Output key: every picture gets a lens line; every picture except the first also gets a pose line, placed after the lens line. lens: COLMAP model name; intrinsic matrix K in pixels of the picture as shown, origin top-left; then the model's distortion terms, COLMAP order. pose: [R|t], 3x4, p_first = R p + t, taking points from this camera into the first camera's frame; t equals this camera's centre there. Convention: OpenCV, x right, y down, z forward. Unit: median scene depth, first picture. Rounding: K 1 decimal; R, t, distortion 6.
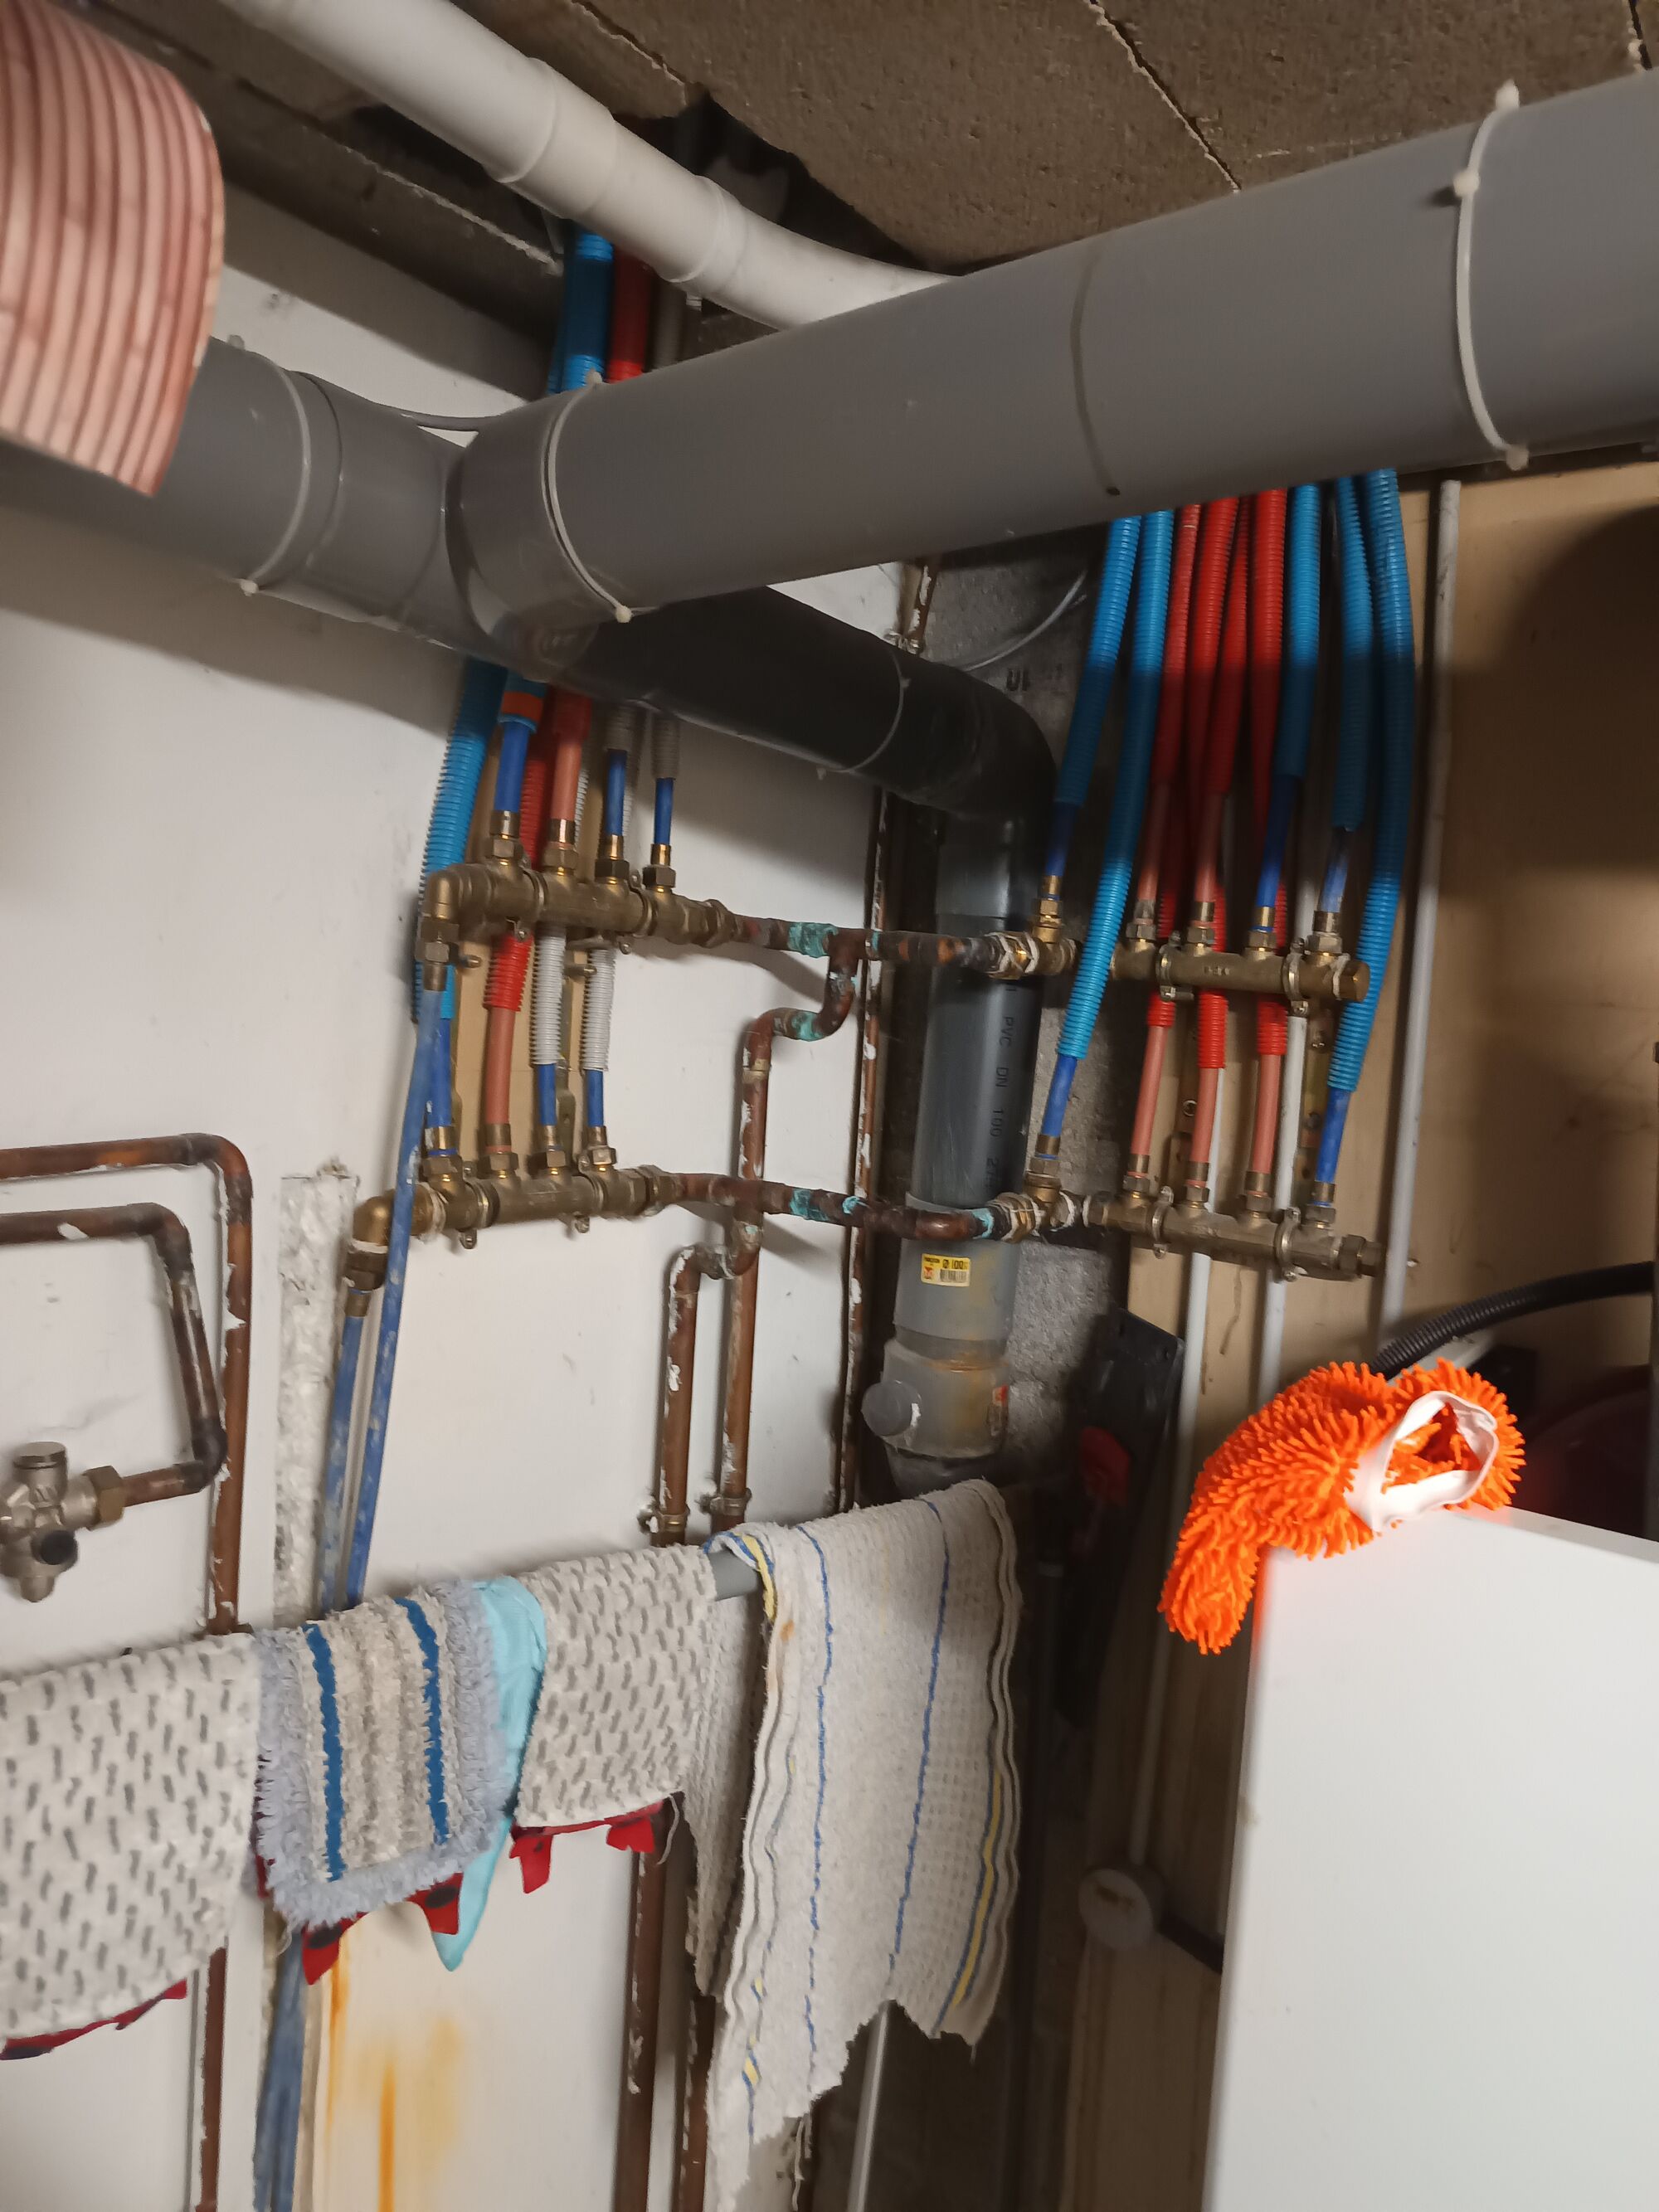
lens RADIAL K [[1536.9, 0, 829.5], [0, 1536.9, 1106.0], [0, 0, 1]] dist [-0.007434, -0.004284]
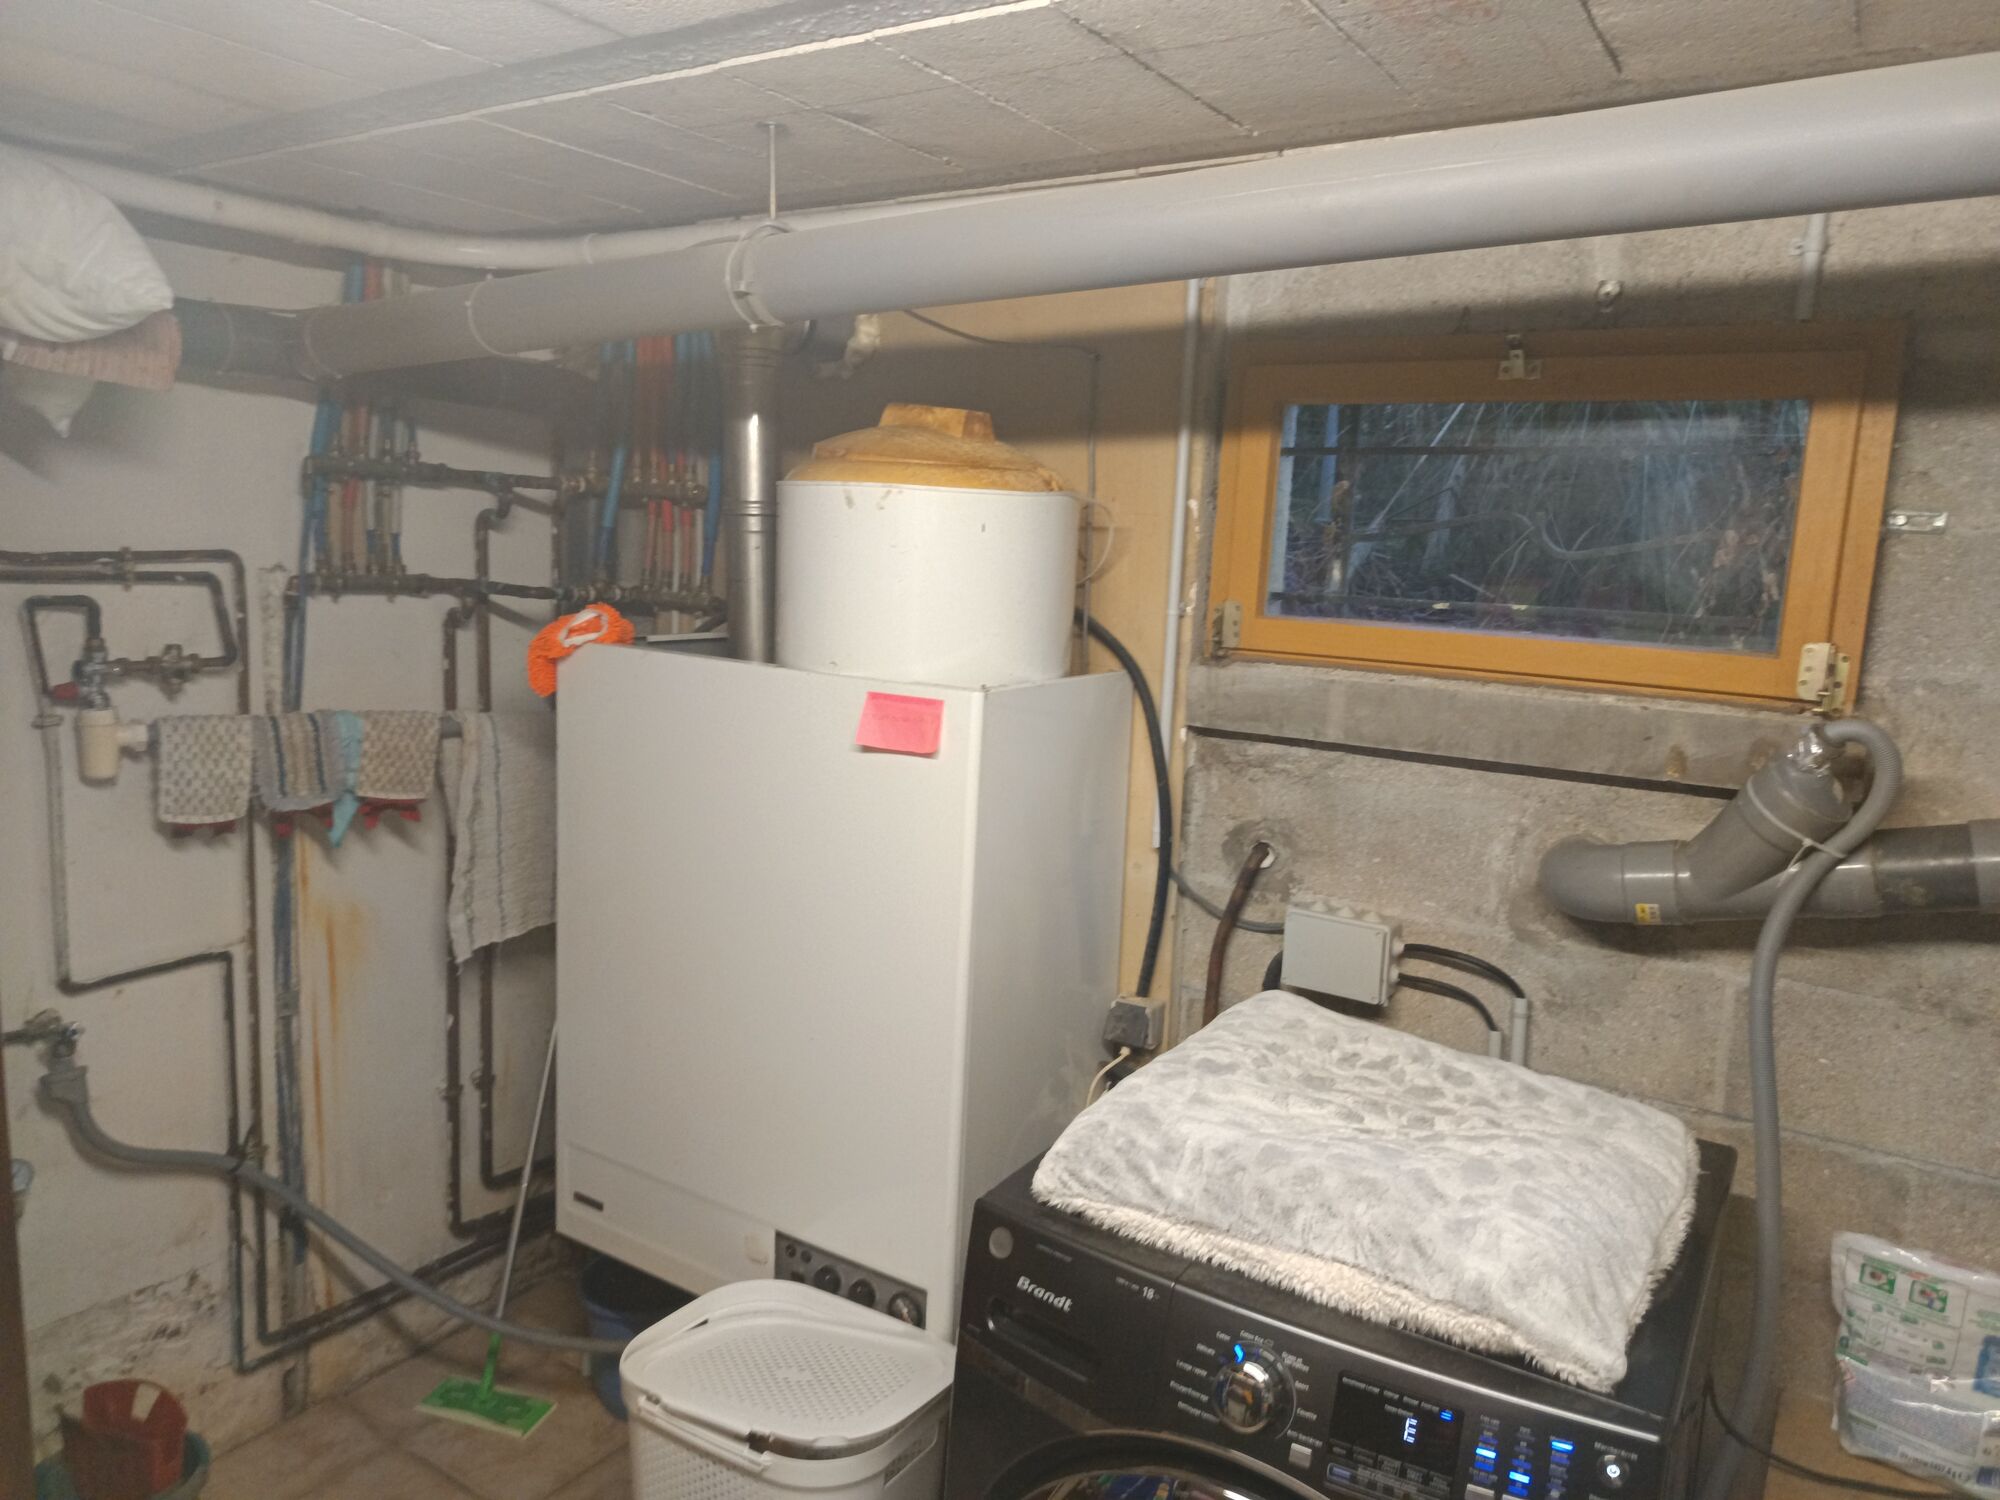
lens RADIAL K [[1389.6, 0, 1000.0], [0, 1389.6, 750.0], [0, 0, 1]] dist [-0.007434, -0.004284]
pose [[0.998863, -0.019708, 0.043408, 0.770718], [0.015969, 0.996264, 0.084869, 0.162099], [-0.044918, -0.084079, 0.995446, -1.408284]]
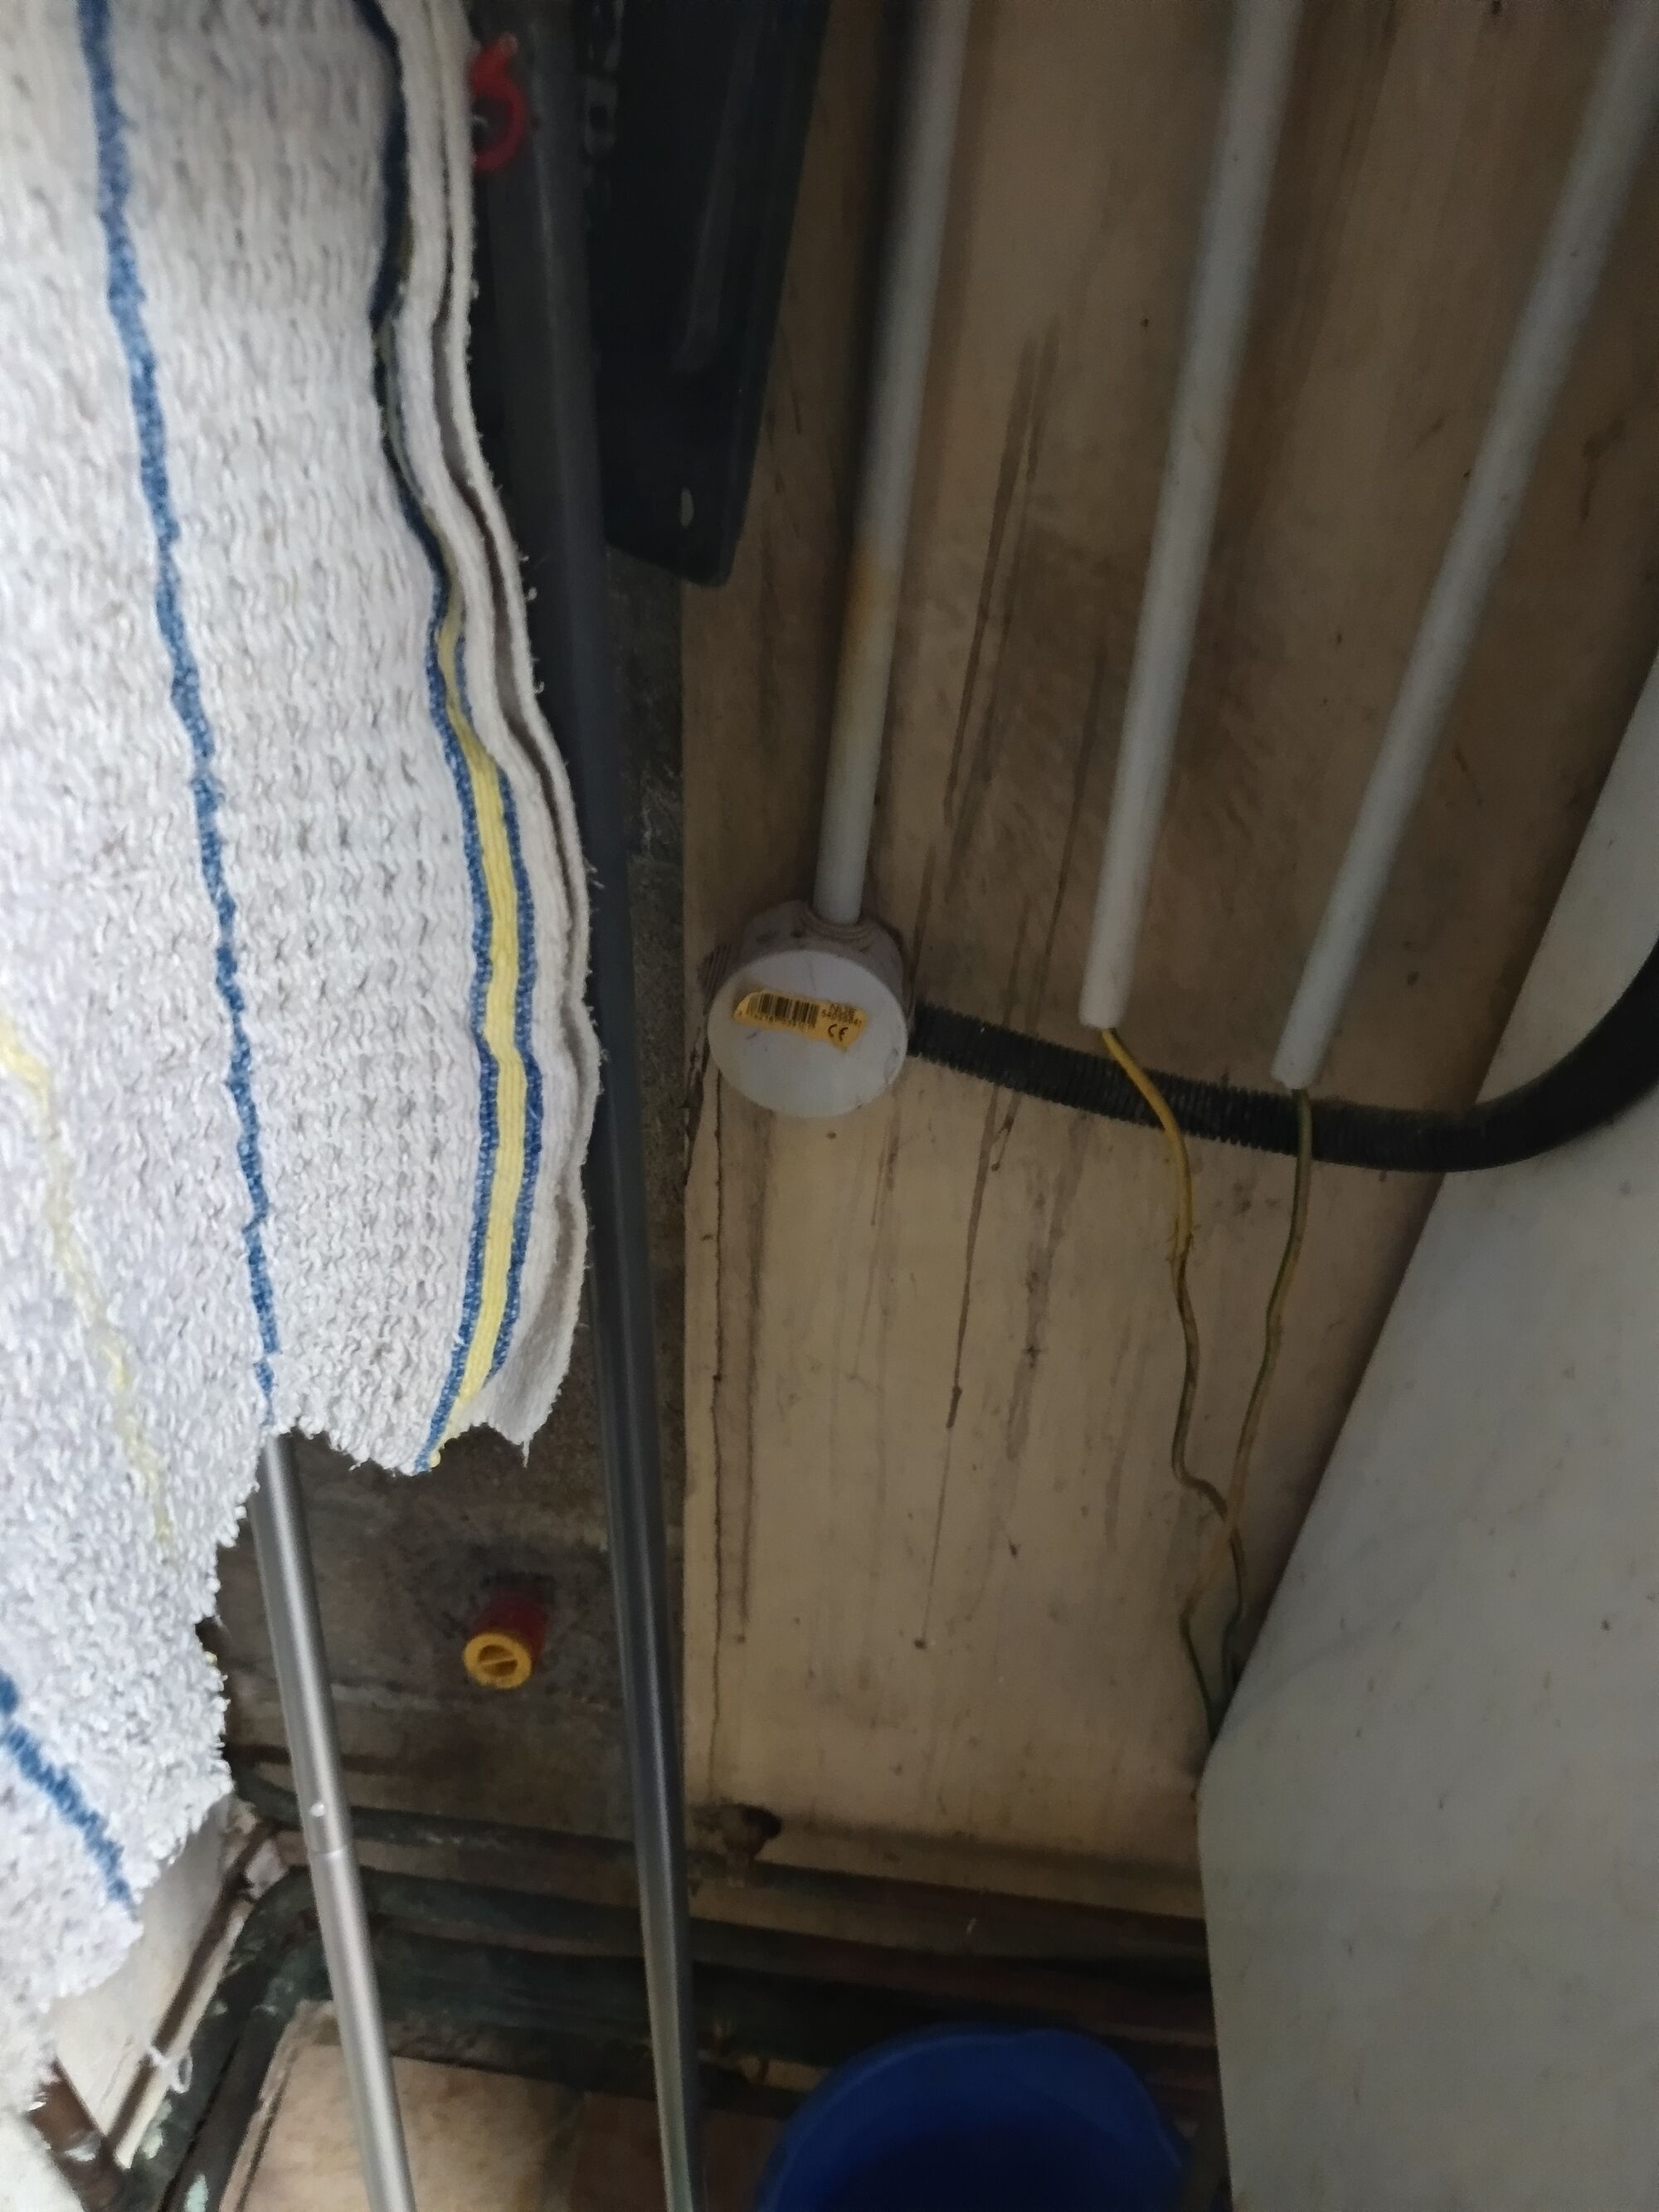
lens RADIAL K [[1536.9, 0, 829.5], [0, 1536.9, 1106.0], [0, 0, 1]] dist [-0.007434, -0.004284]
pose [[0.875263, -0.305374, 0.375048, 0.047788], [0.015726, 0.793018, 0.608995, 0.364050], [-0.483391, -0.527133, 0.698902, 0.862404]]
